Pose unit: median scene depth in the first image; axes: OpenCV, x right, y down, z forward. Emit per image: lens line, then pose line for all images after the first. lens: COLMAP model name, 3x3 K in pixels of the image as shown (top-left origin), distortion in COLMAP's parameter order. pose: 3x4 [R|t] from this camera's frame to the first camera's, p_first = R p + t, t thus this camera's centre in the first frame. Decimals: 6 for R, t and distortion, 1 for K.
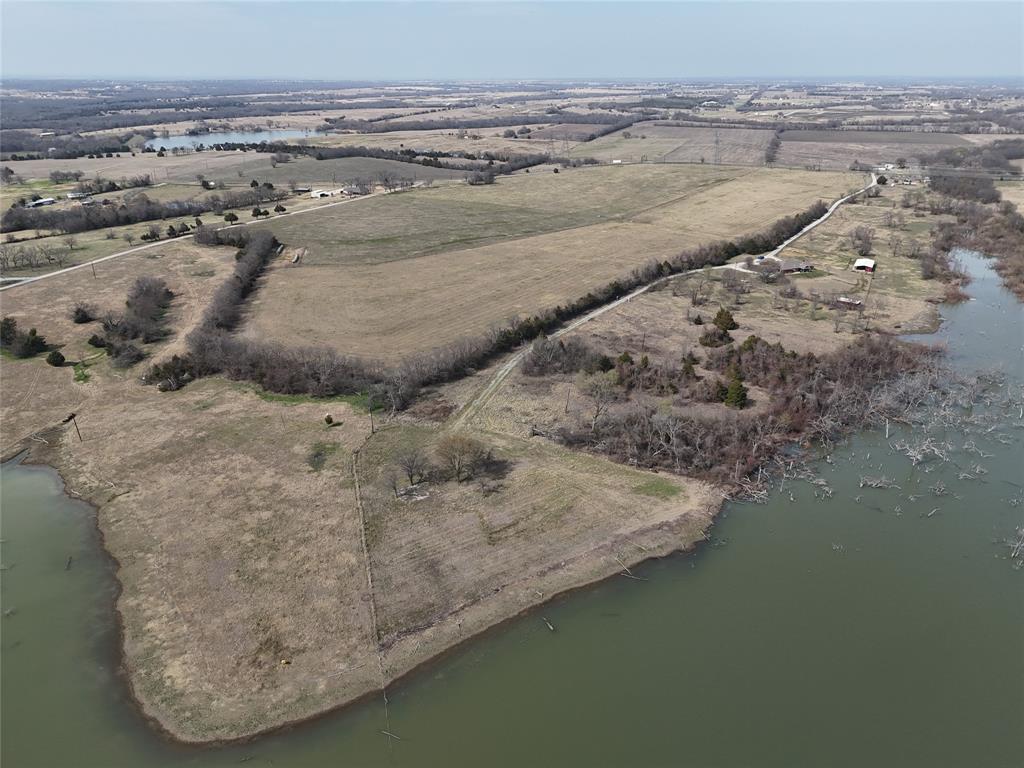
lens RADIAL K [[751.0, 0, 516.9], [0, 751.0, 382.1], [0, 0, 1]] dist [0.073216, -0.065929]
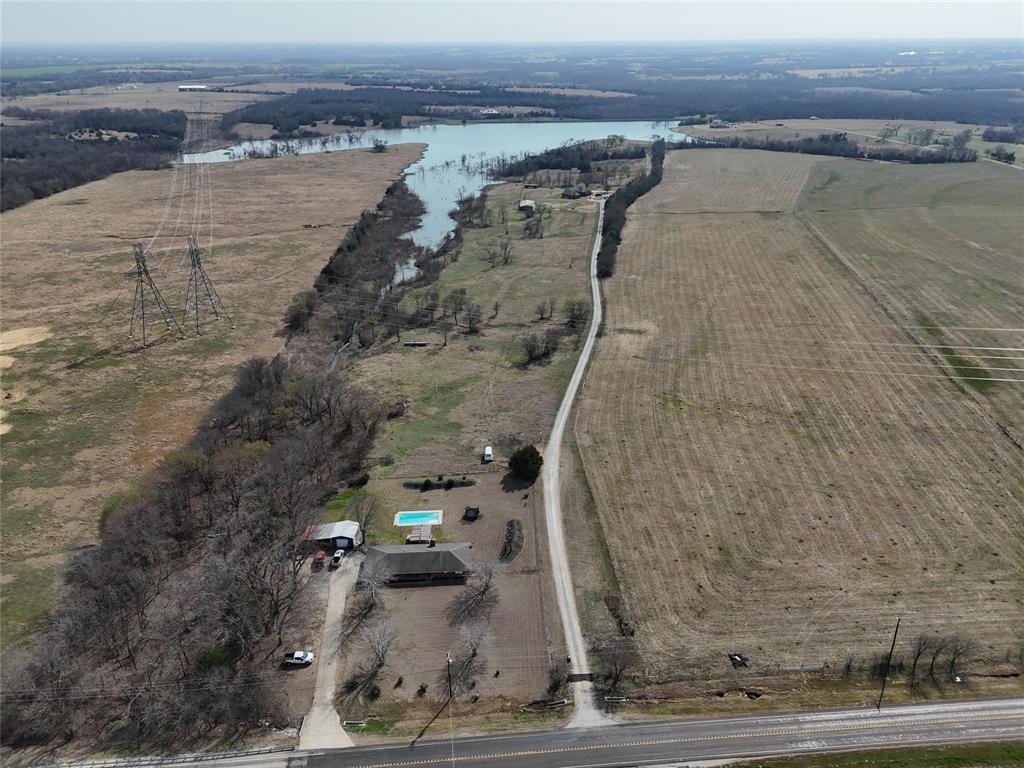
lens RADIAL K [[751.0, 0, 517.3], [0, 751.0, 387.1], [0, 0, 1]] dist [0.073216, -0.065929]
pose [[-0.910799, 0.171922, -0.375350, 1.574941], [-0.156945, 0.696728, 0.699956, -1.274939], [0.381855, 0.696429, -0.607597, 3.124786]]
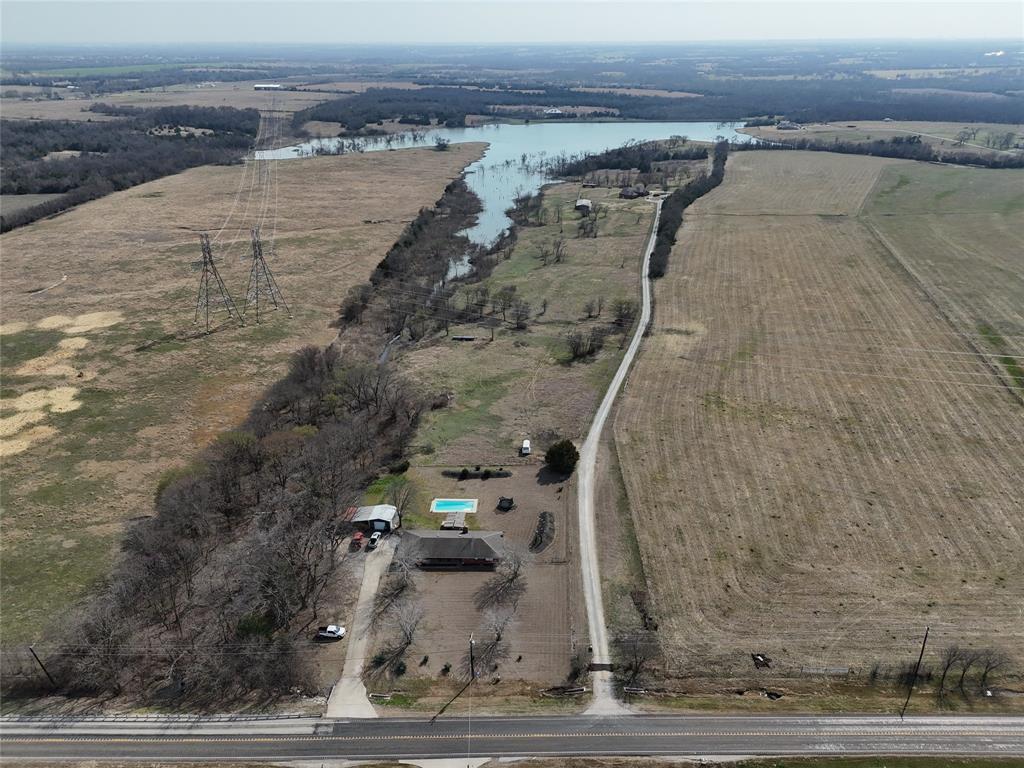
lens RADIAL K [[751.0, 0, 517.2], [0, 751.0, 386.7], [0, 0, 1]] dist [0.073216, -0.065929]
pose [[-0.941800, 0.139188, -0.306005, 1.564545], [-0.128541, 0.691992, 0.710369, -1.281414], [0.310627, 0.708360, -0.633827, 3.141152]]
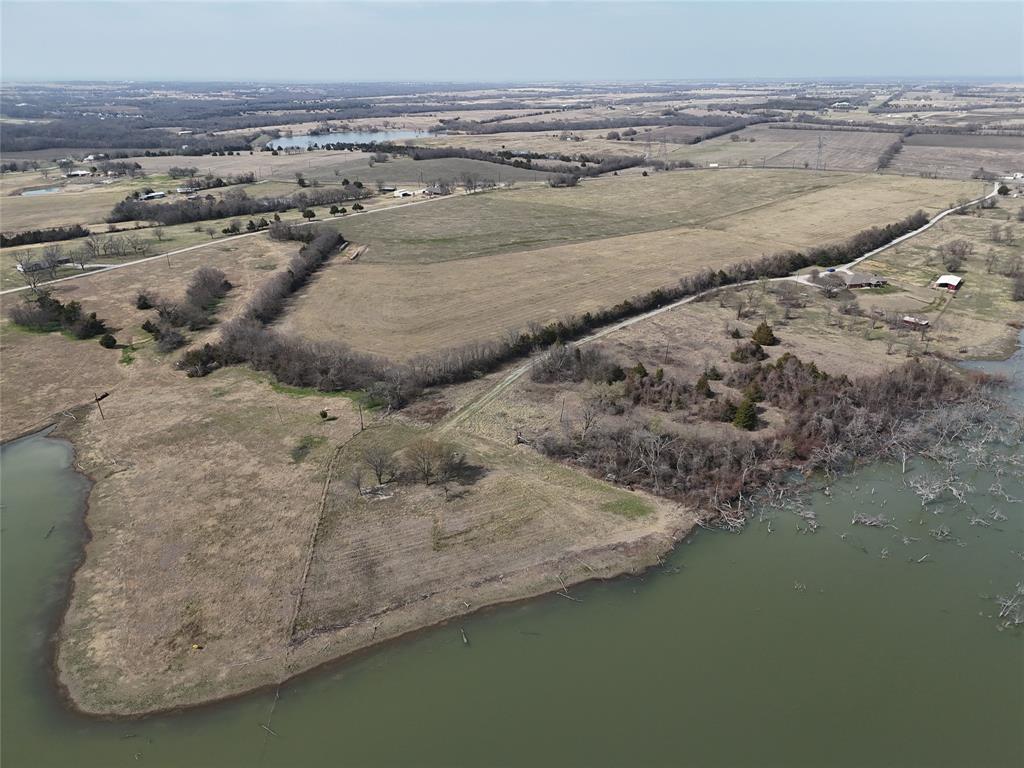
lens RADIAL K [[751.0, 0, 517.7], [0, 751.0, 381.9], [0, 0, 1]] dist [0.073216, -0.065929]
pose [[0.987500, 0.057647, -0.146700, 0.140396], [-0.057873, 0.998320, 0.002726, -0.010247], [0.146611, 0.005798, 0.989177, 0.020562]]
